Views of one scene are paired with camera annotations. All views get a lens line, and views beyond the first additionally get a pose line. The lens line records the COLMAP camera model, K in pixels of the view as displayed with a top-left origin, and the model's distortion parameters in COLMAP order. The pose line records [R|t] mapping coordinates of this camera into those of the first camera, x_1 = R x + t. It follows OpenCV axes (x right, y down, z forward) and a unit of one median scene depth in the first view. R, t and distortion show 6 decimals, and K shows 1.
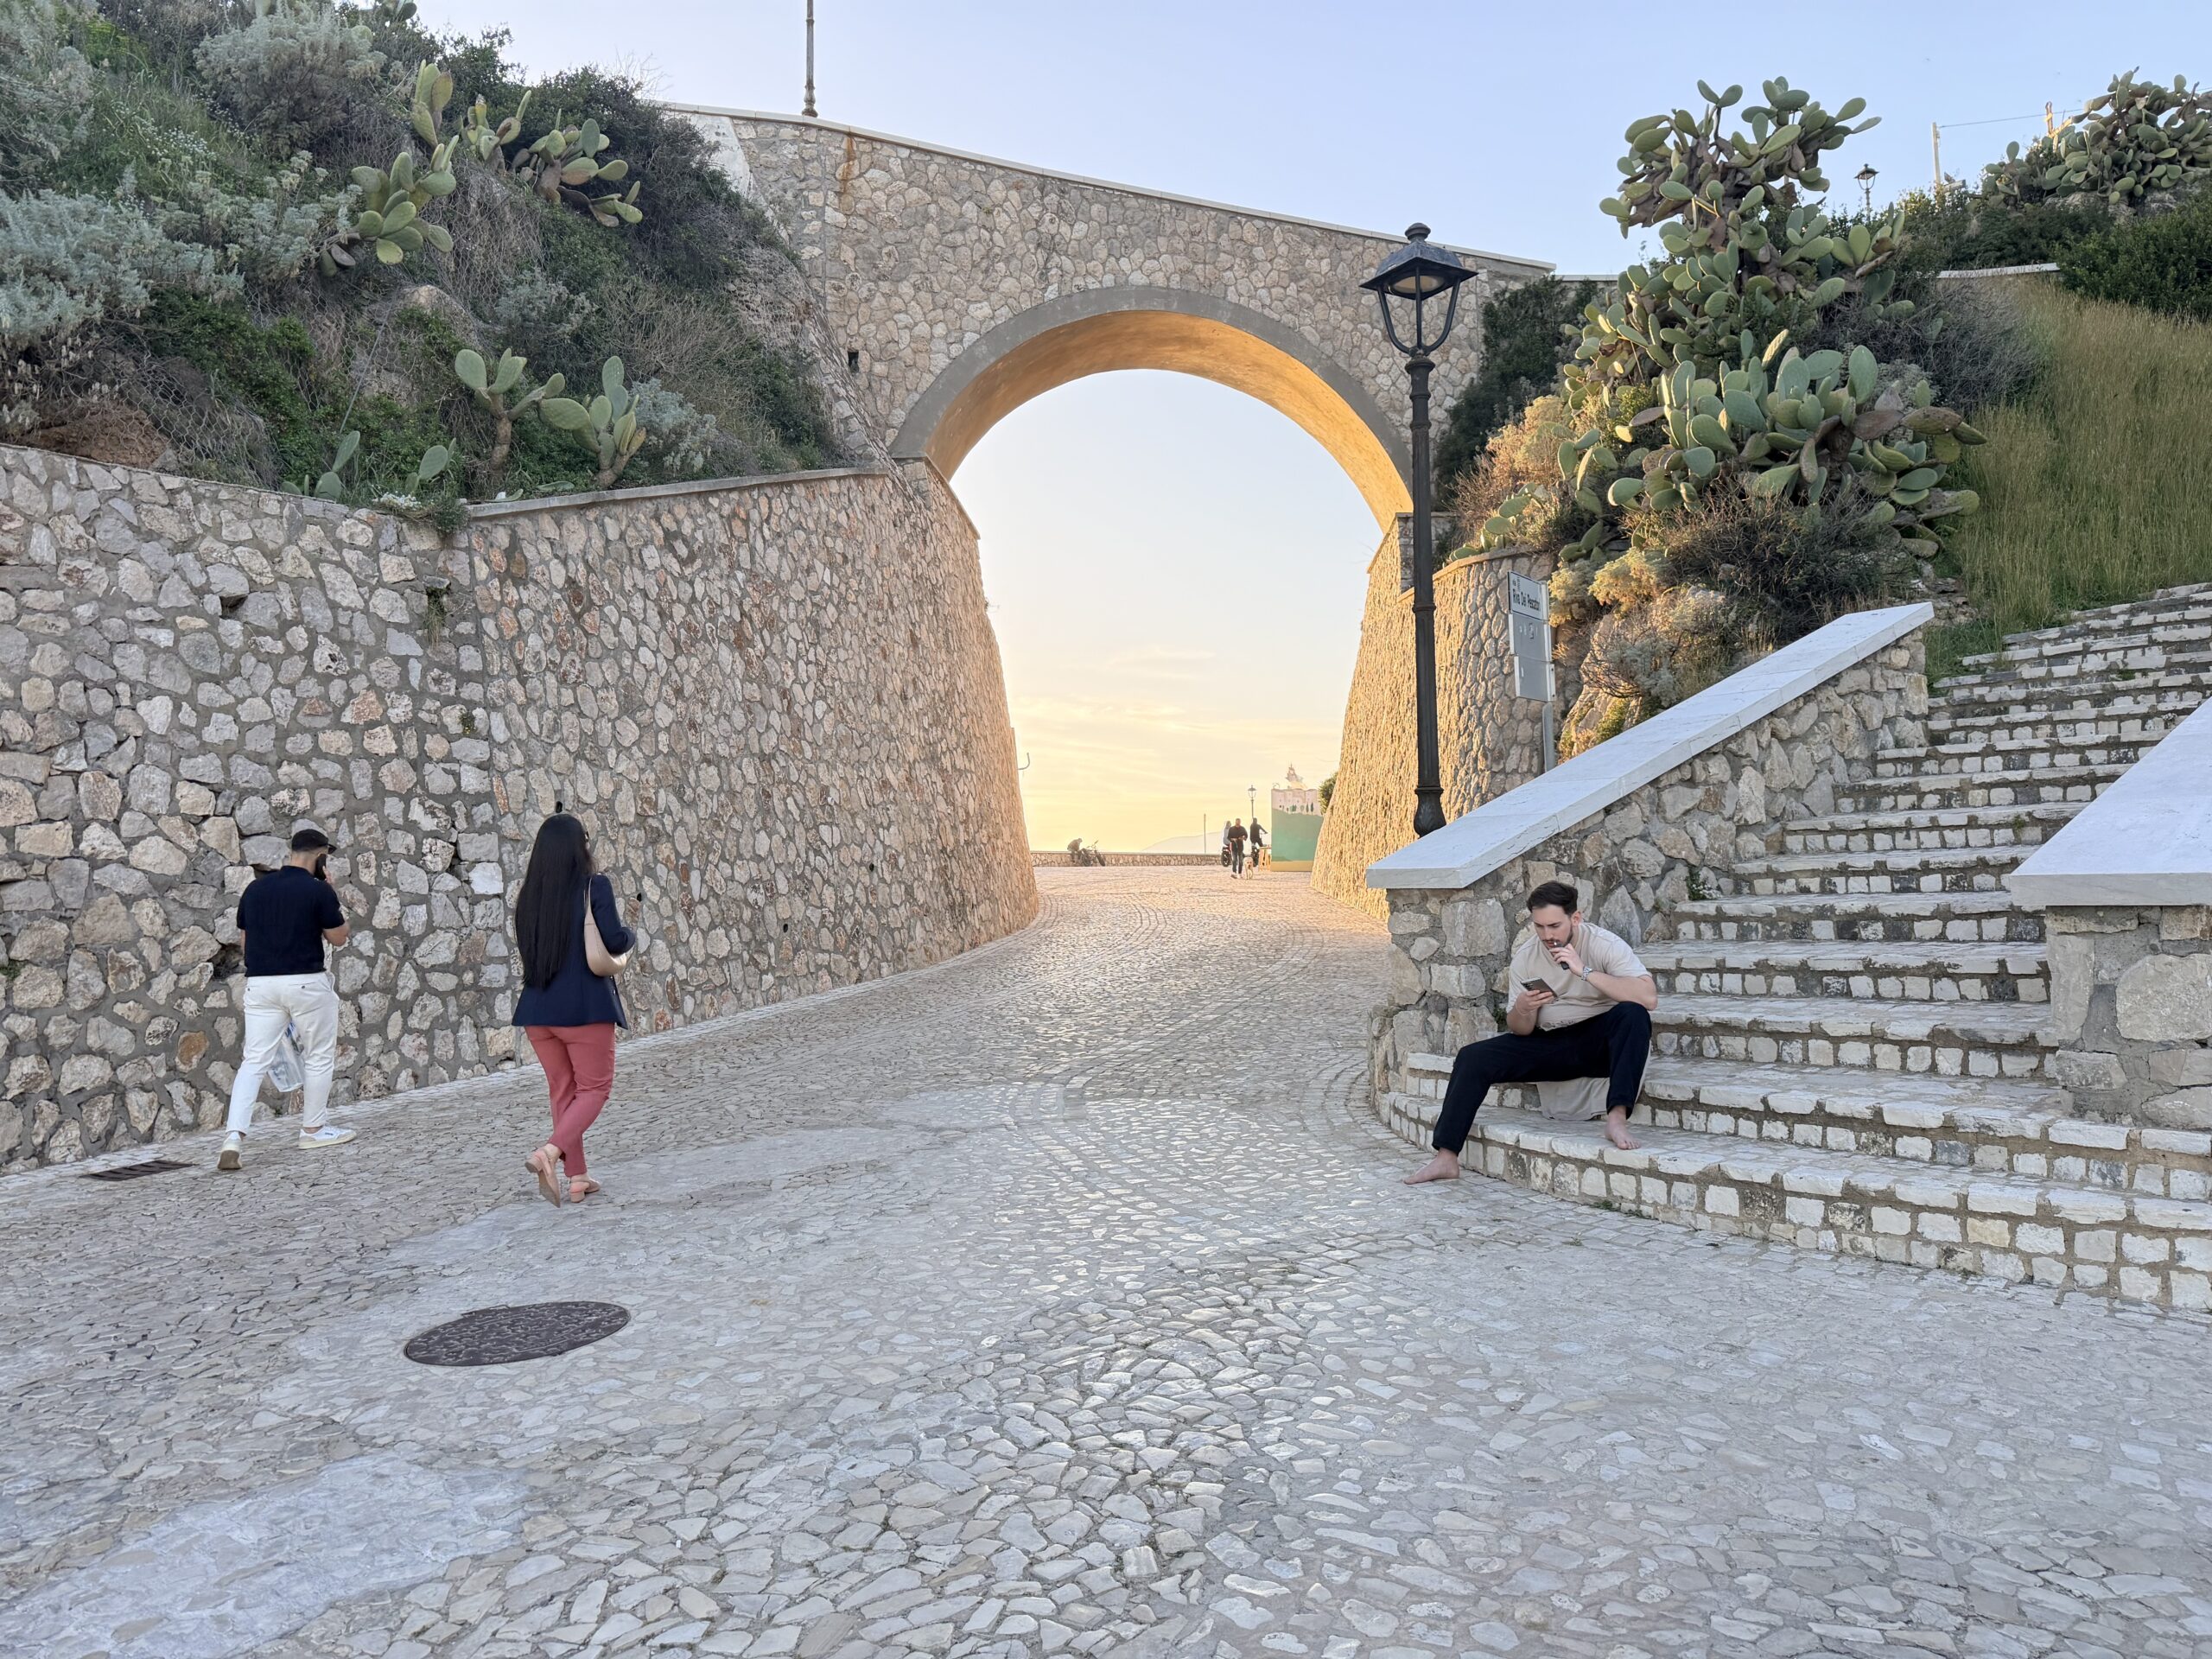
lens RADIAL K [[1547.6, 0, 1096.6], [0, 1547.6, 822.7], [0, 0, 1]] dist [0.057481, -0.070115]
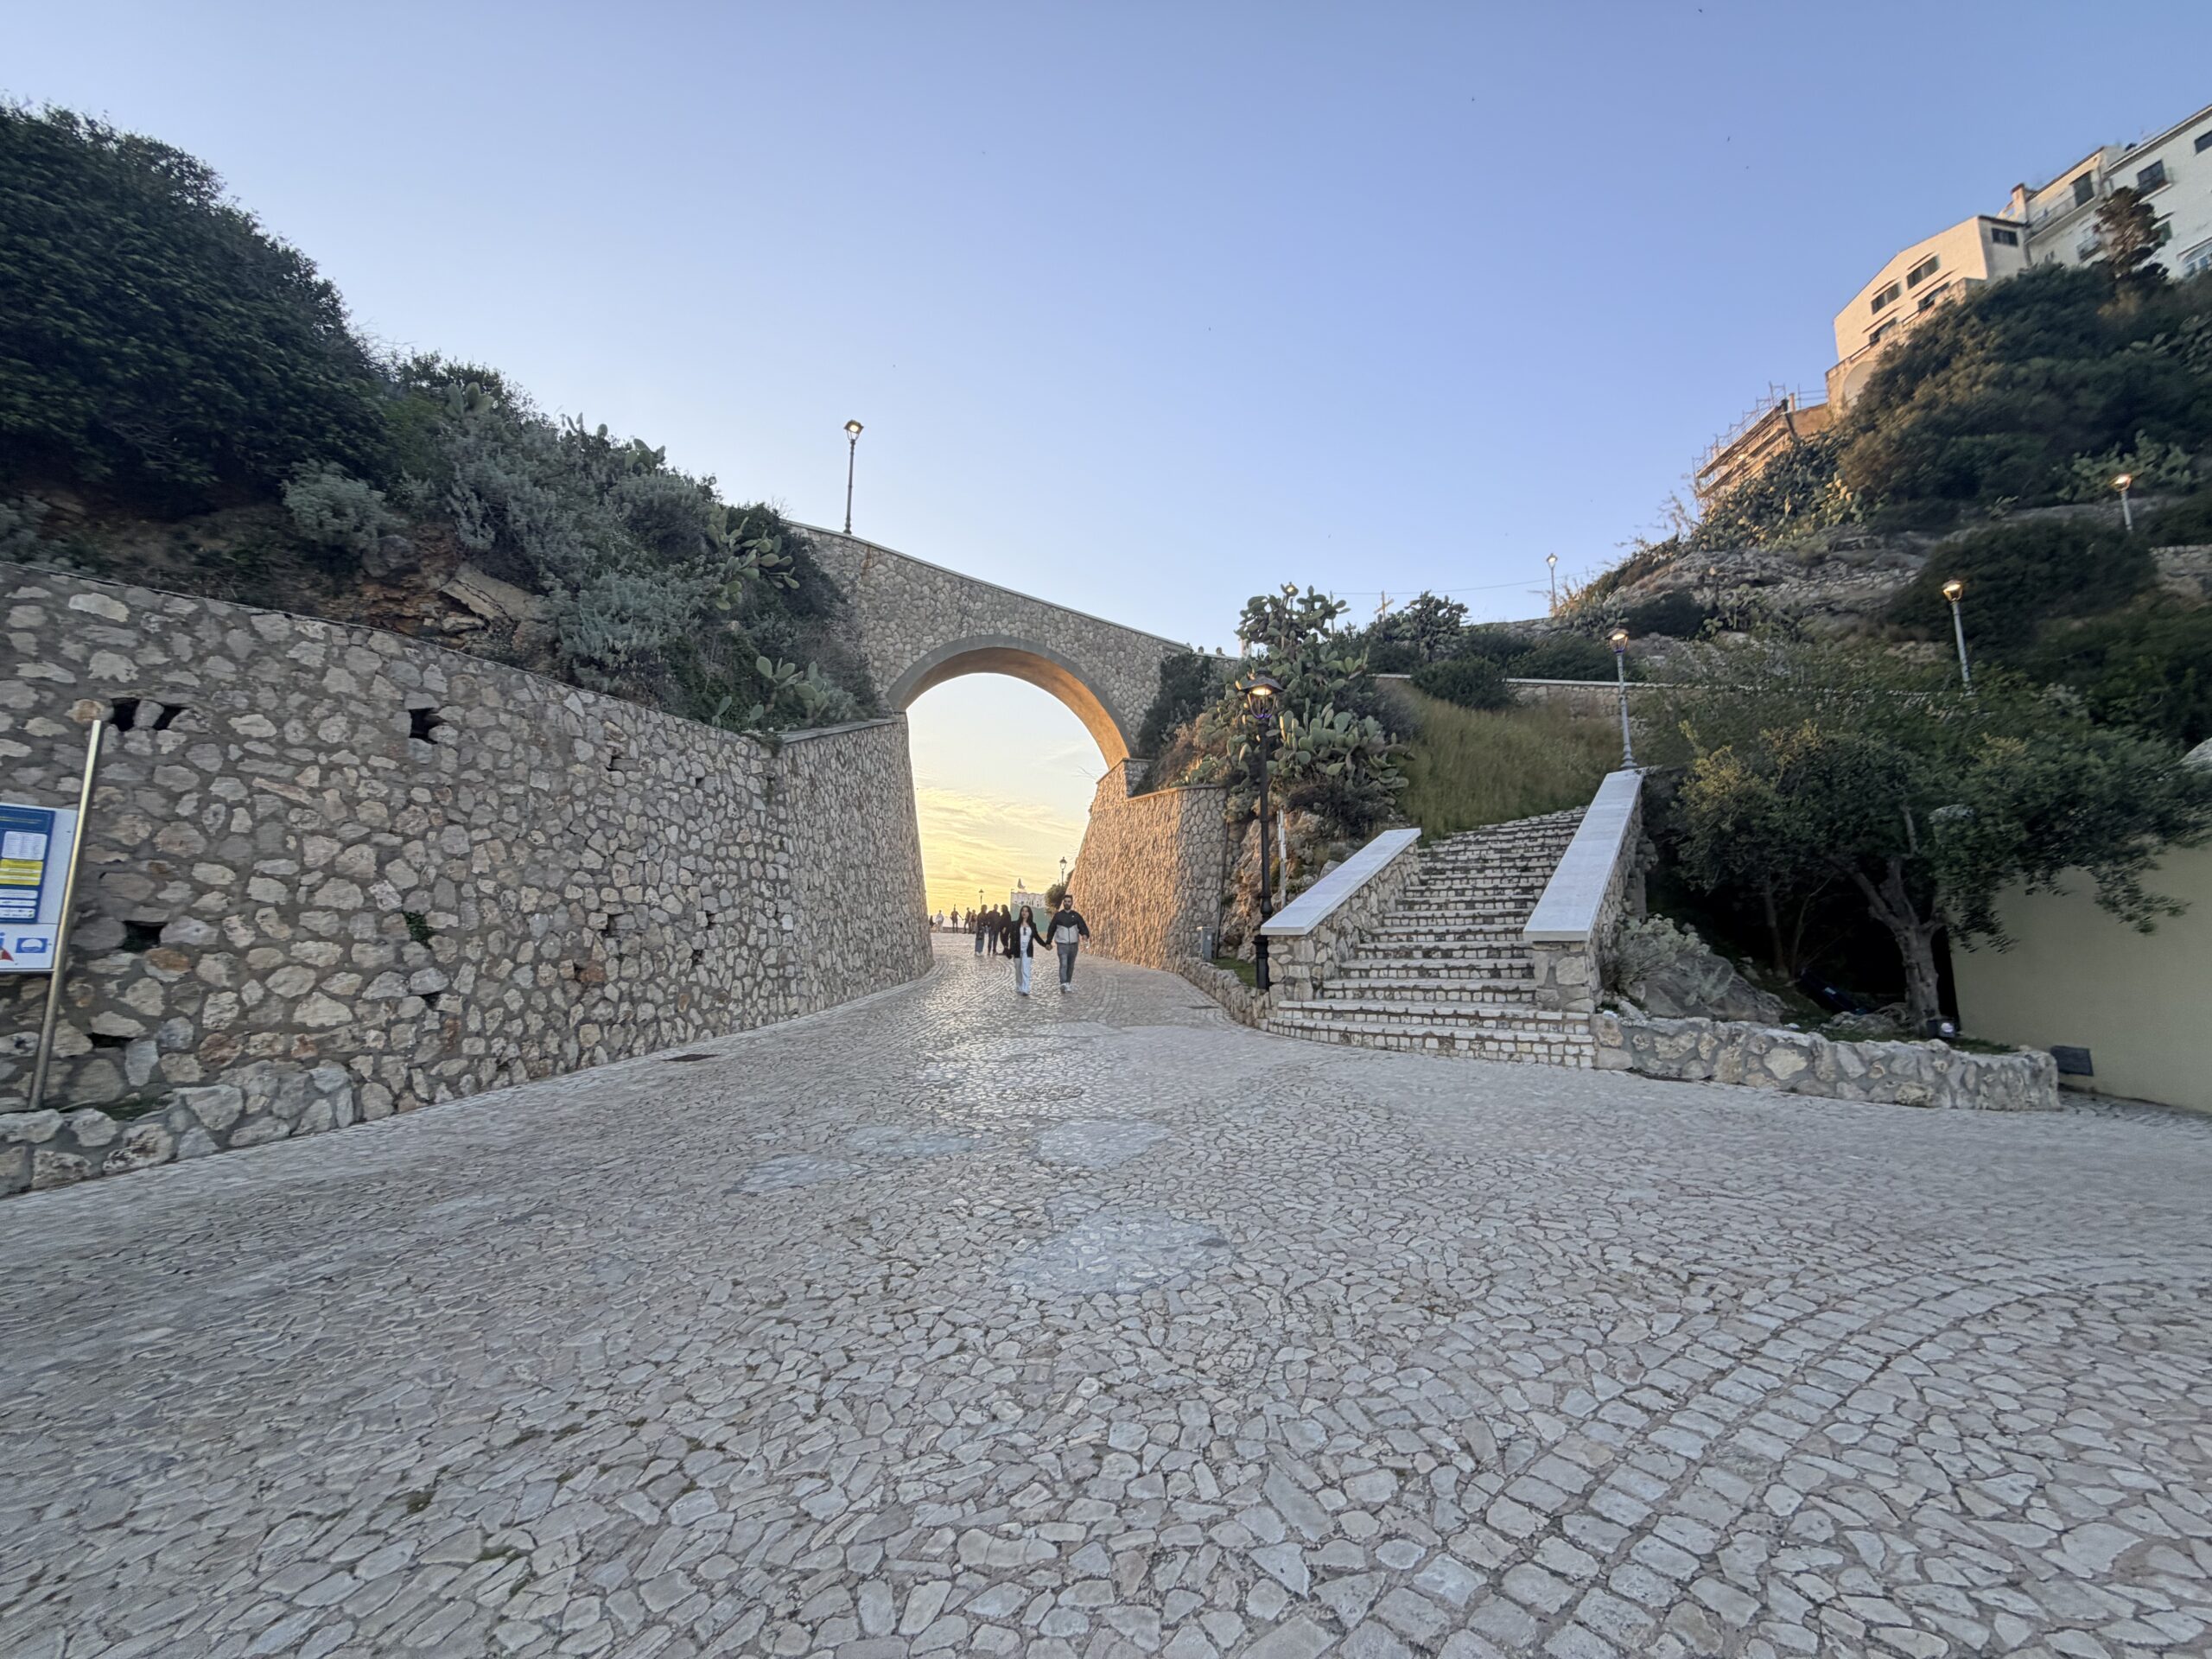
lens RADIAL K [[885.2, 0, 1098.7], [0, 885.2, 833.0], [0, 0, 1]] dist [0.000118, -0.000549]
pose [[0.962640, 0.056376, 0.264853, -0.319639], [-0.032643, 0.995115, -0.093173, 0.014915], [-0.268811, 0.081046, 0.959777, -0.211049]]
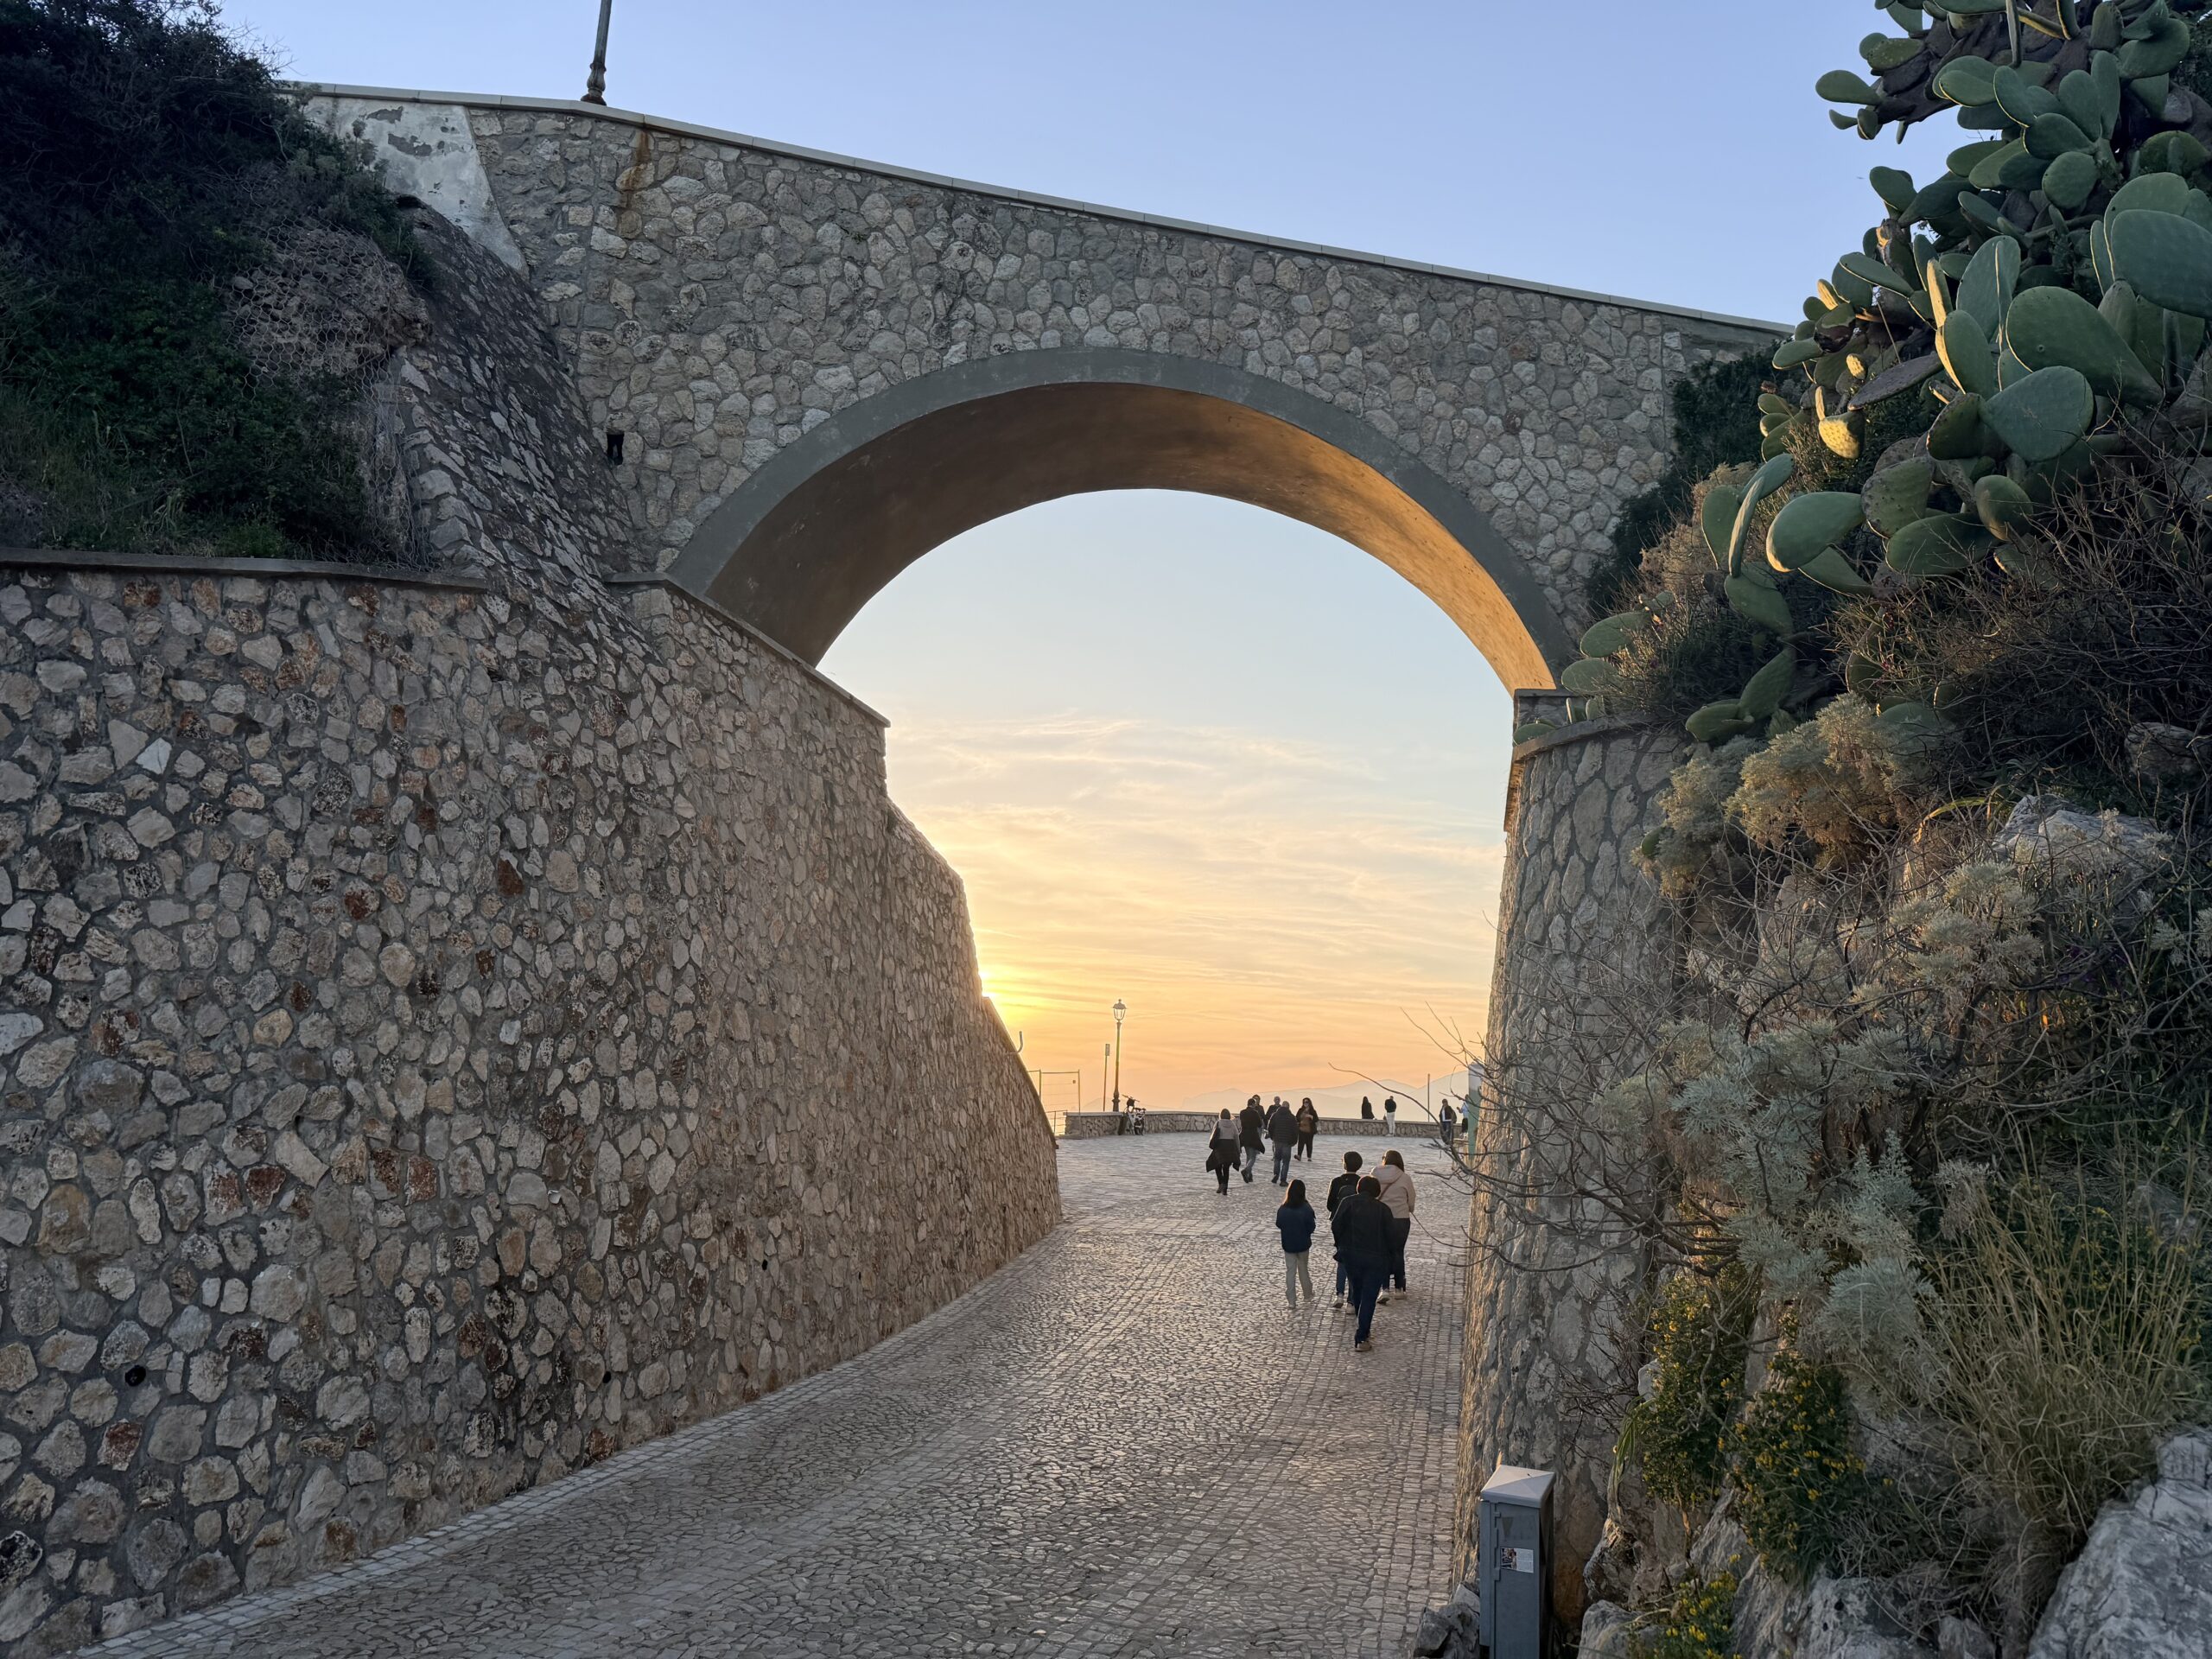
lens RADIAL K [[1547.6, 0, 1108.7], [0, 1547.6, 825.5], [0, 0, 1]] dist [0.057481, -0.070115]
pose [[0.983575, 0.019033, -0.179492, 0.340028], [-0.044144, 0.989592, -0.136963, -0.126434], [0.175017, 0.142636, 0.974178, 0.878494]]
